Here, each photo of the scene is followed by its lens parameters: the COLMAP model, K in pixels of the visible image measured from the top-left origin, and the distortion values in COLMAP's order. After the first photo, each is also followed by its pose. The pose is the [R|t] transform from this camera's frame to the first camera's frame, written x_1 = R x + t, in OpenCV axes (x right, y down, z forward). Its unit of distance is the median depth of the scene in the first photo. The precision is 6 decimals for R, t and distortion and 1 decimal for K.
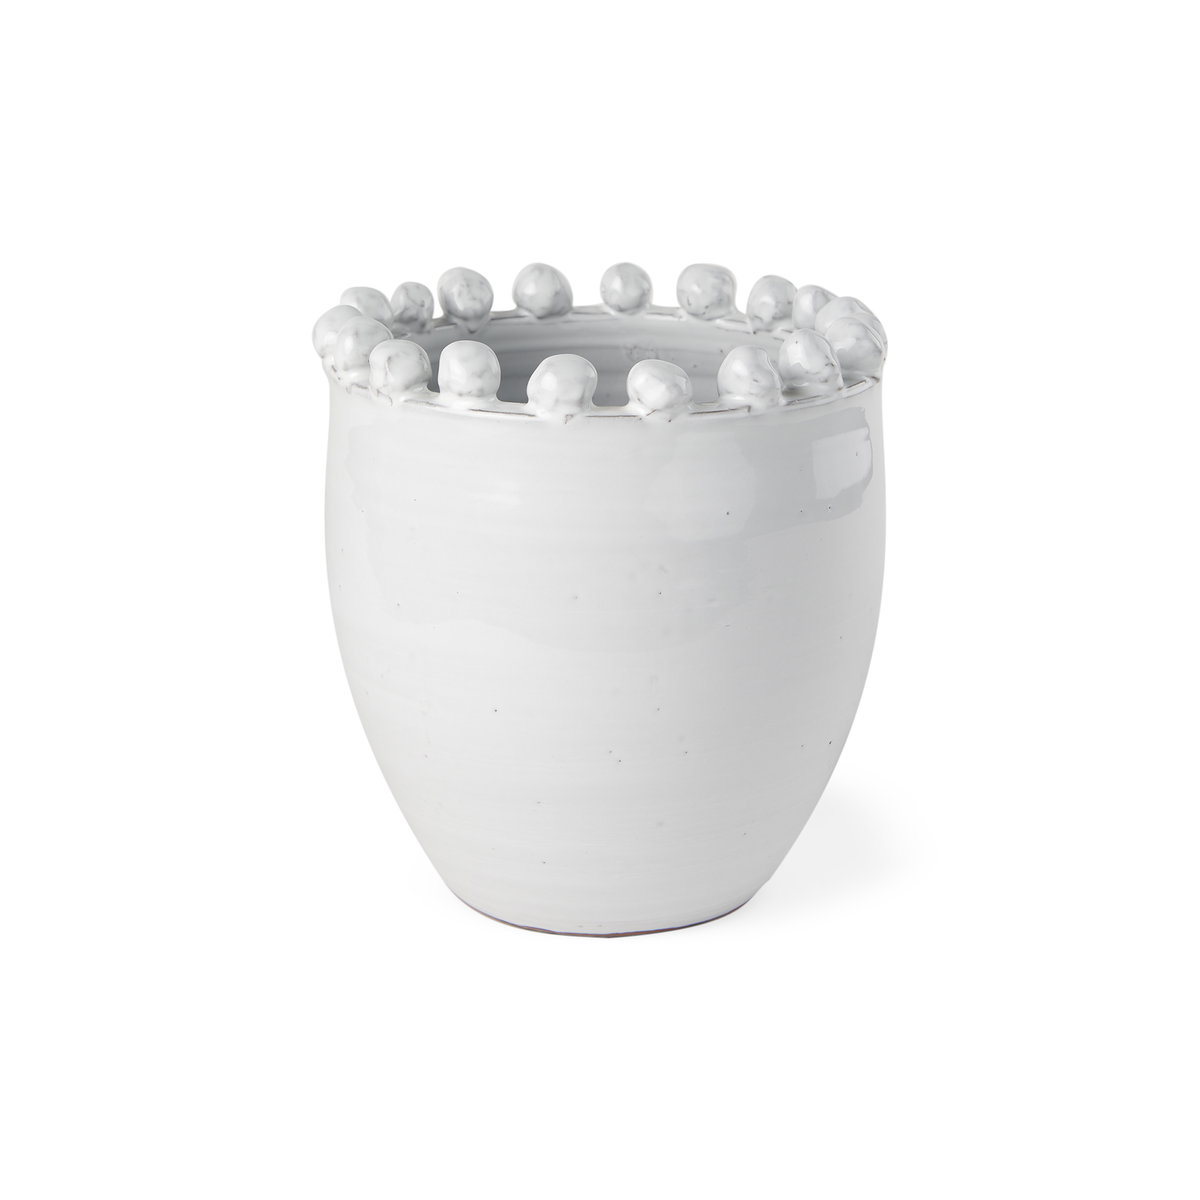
lens RADIAL K [[3850.7, 0, 609.6], [0, 3850.7, 597.6], [0, 0, 1]] dist [0.108559, 0.000000]
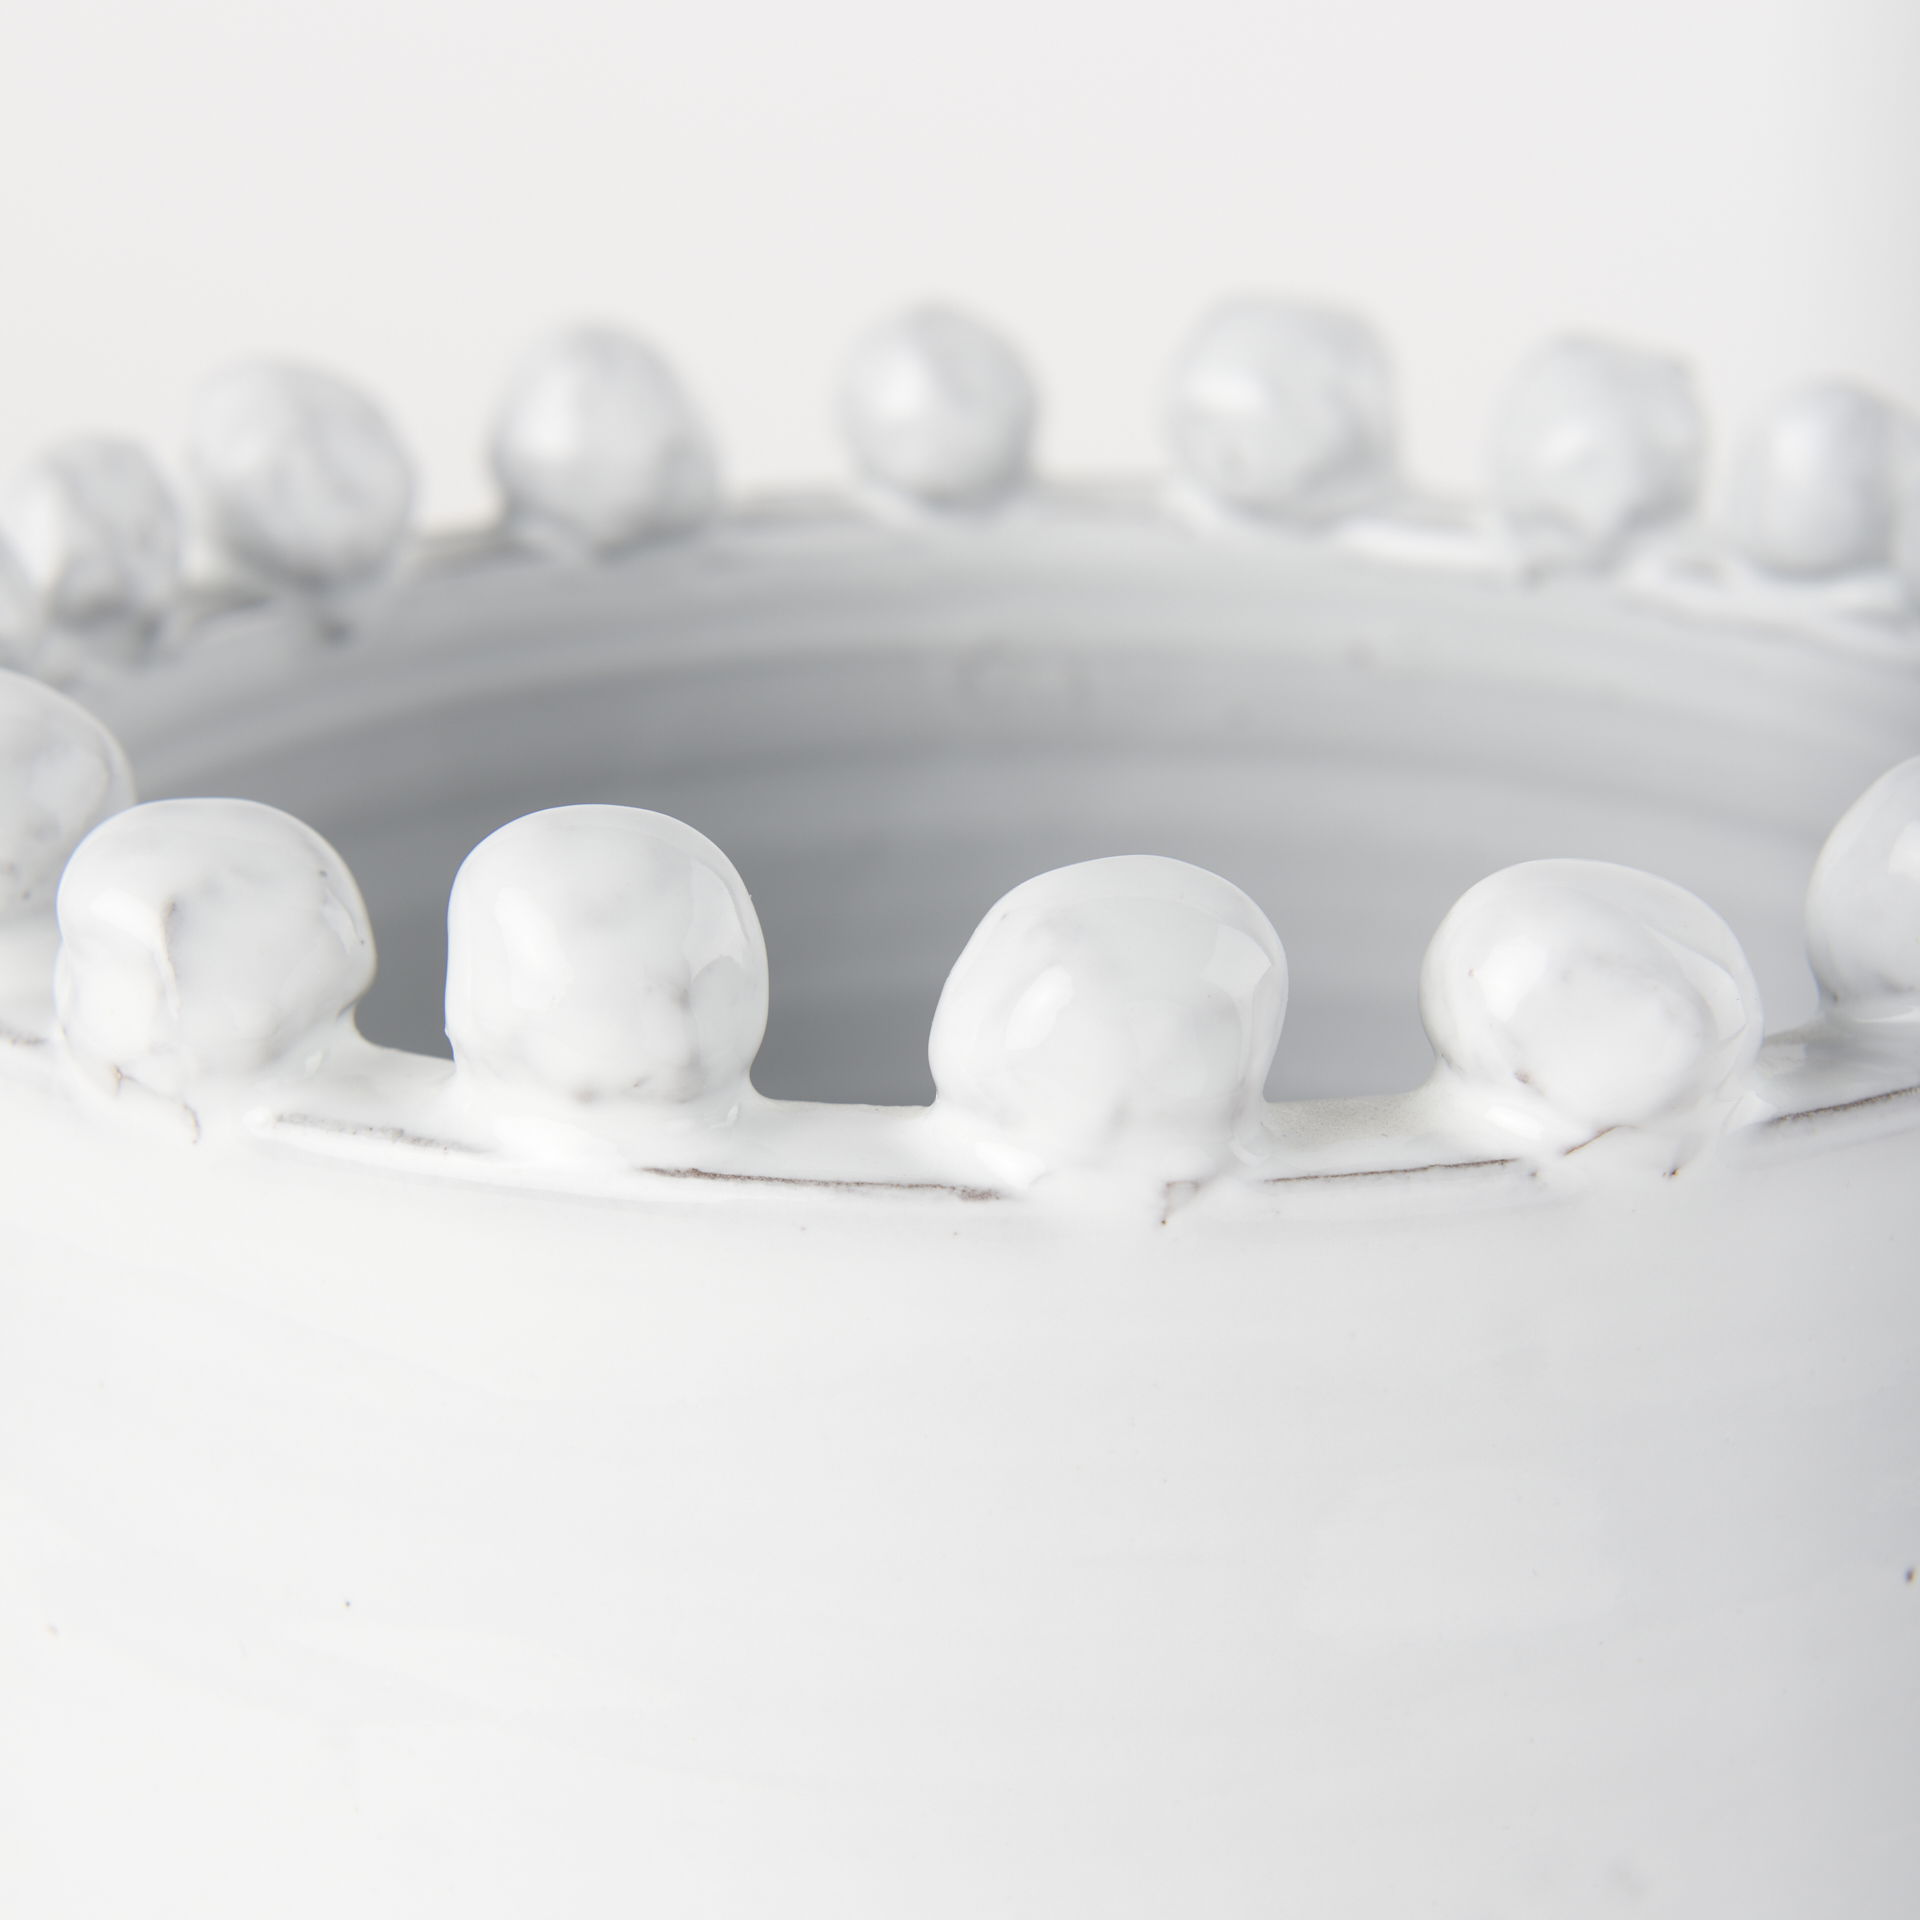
lens RADIAL K [[6161.1, 0, 961.7], [0, 6161.1, 962.9], [0, 0, 1]] dist [0.108559, 0.000000]
pose [[0.979627, -0.064763, 0.190095, -0.075830], [0.054523, 0.996790, 0.058618, -0.073681], [-0.193281, -0.047059, 0.980014, 0.669451]]
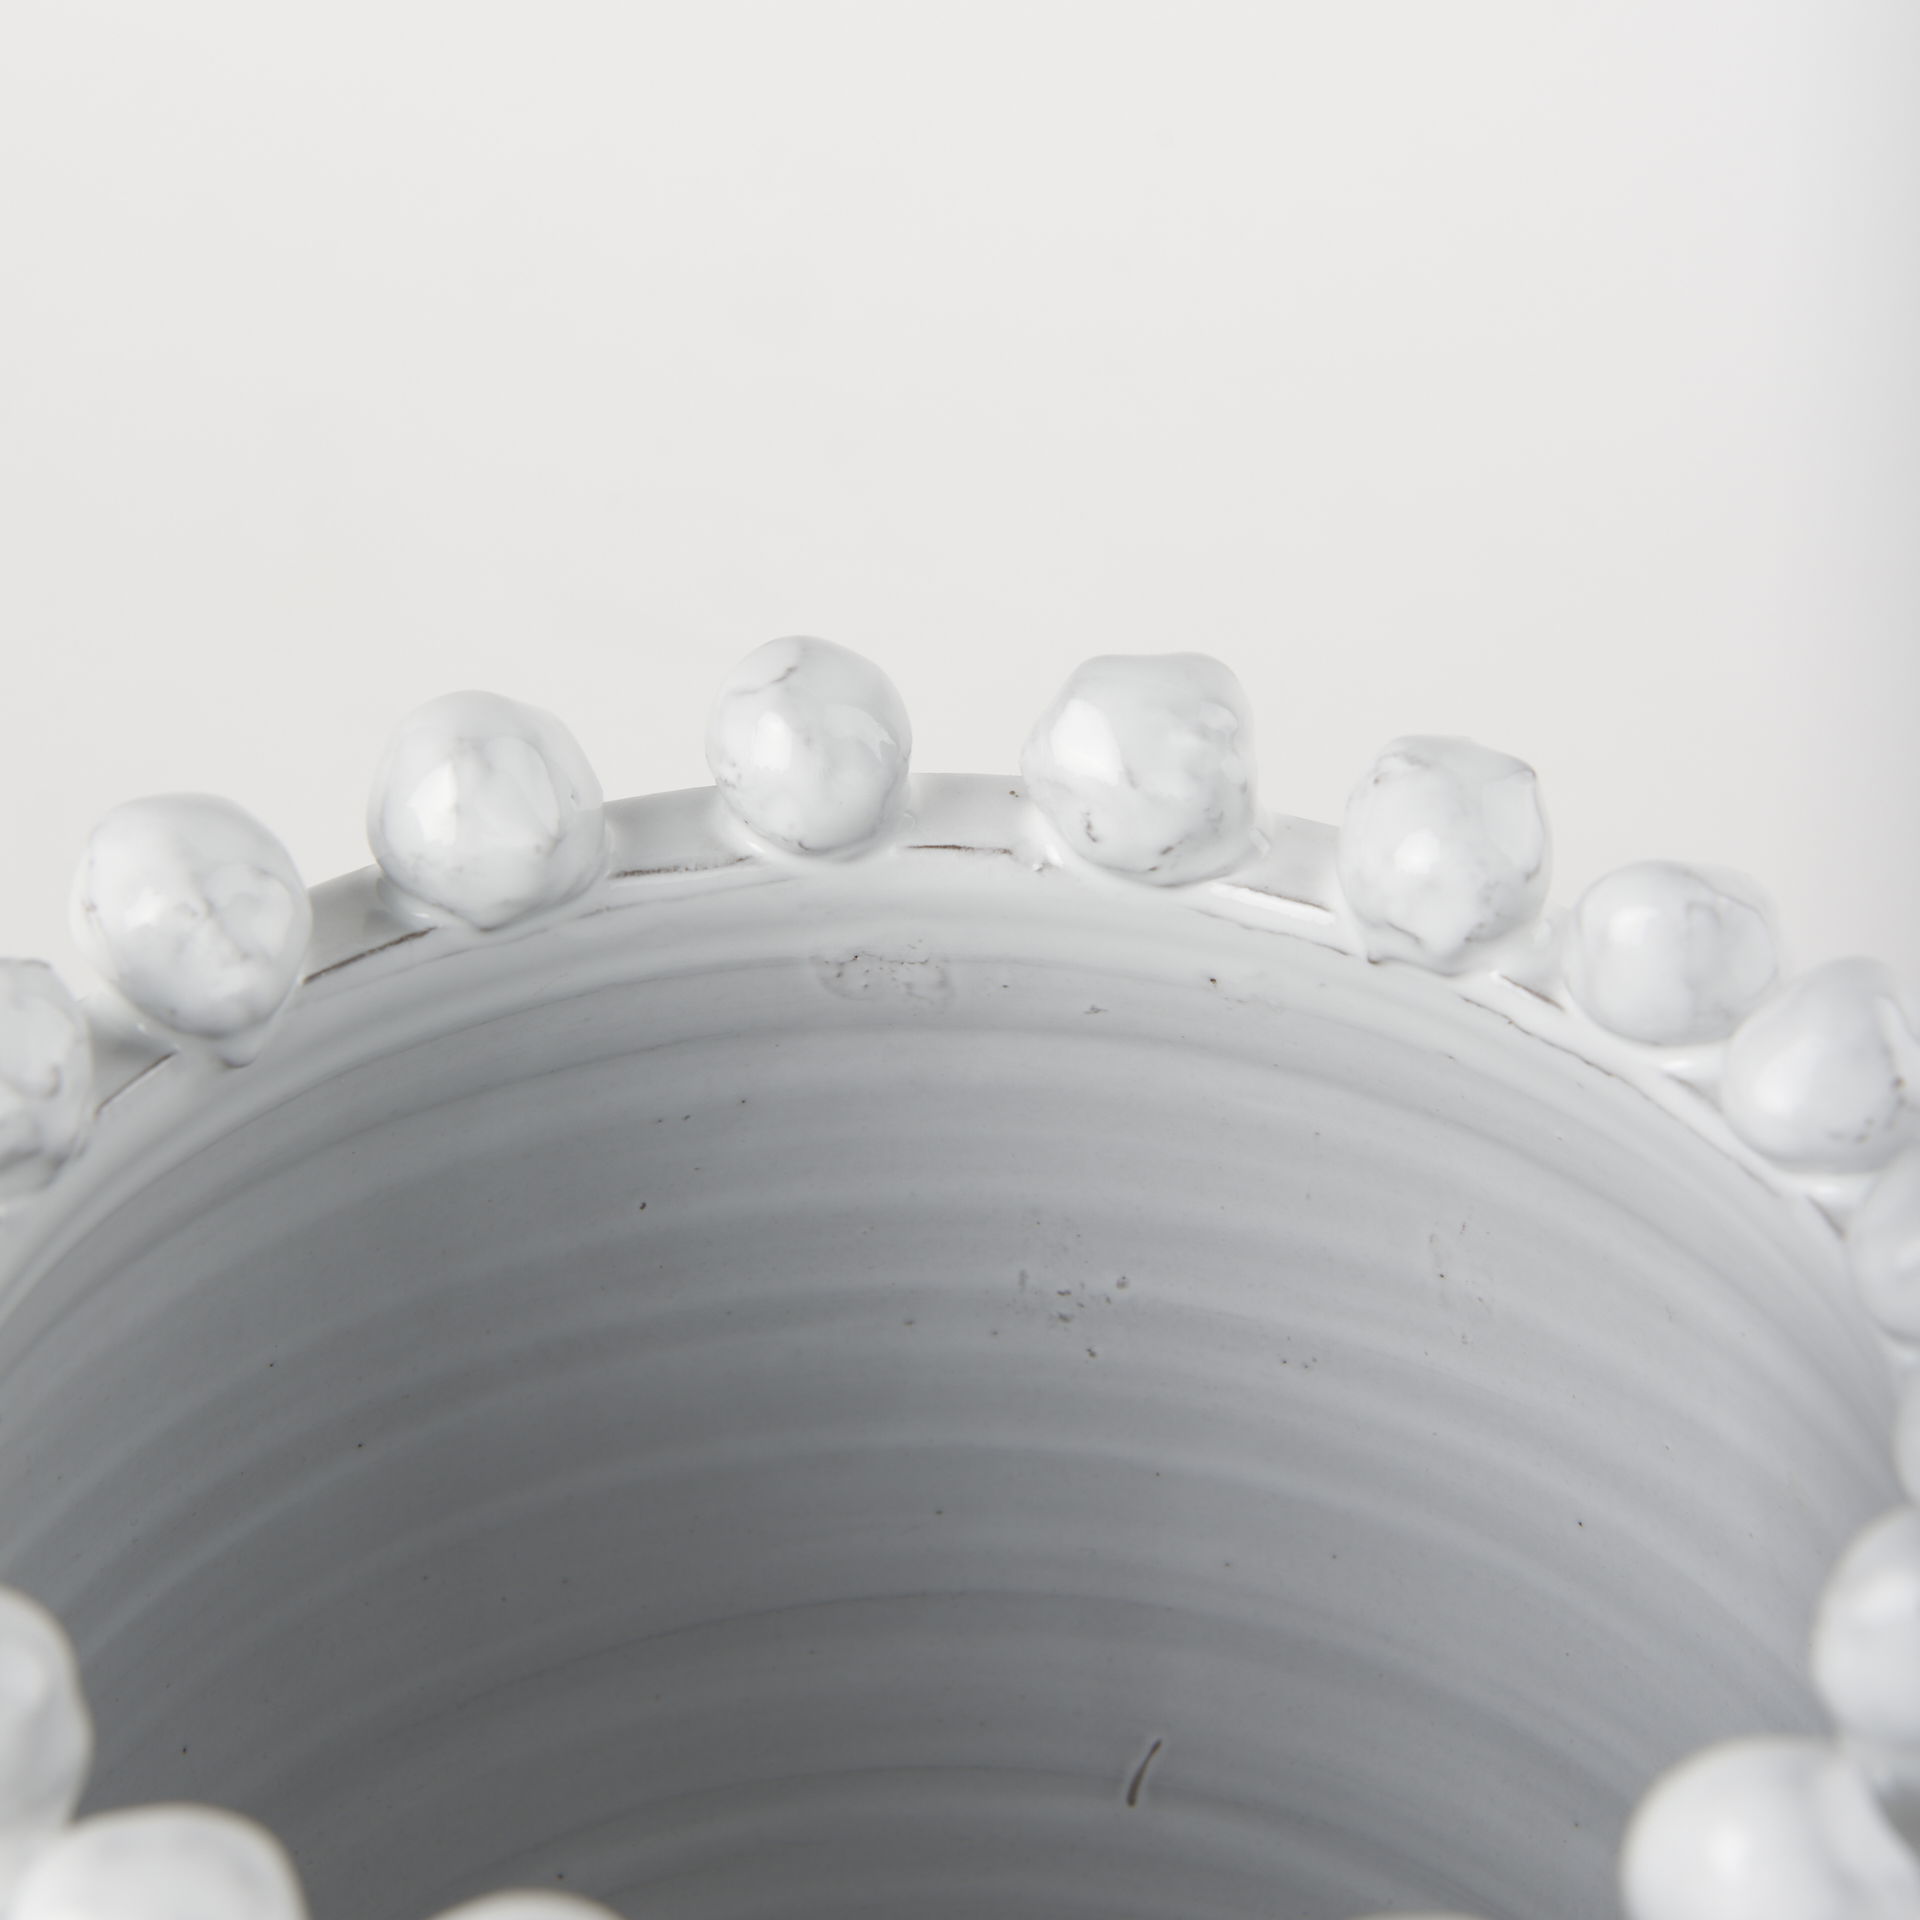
lens RADIAL K [[6161.1, 0, 957.9], [0, 6161.1, 959.3], [0, 0, 1]] dist [0.108559, 0.000000]
pose [[0.976010, -0.111079, 0.187260, -0.067848], [0.034151, 0.927527, 0.372193, -0.232880], [-0.215032, -0.356869, 0.909069, 0.682212]]
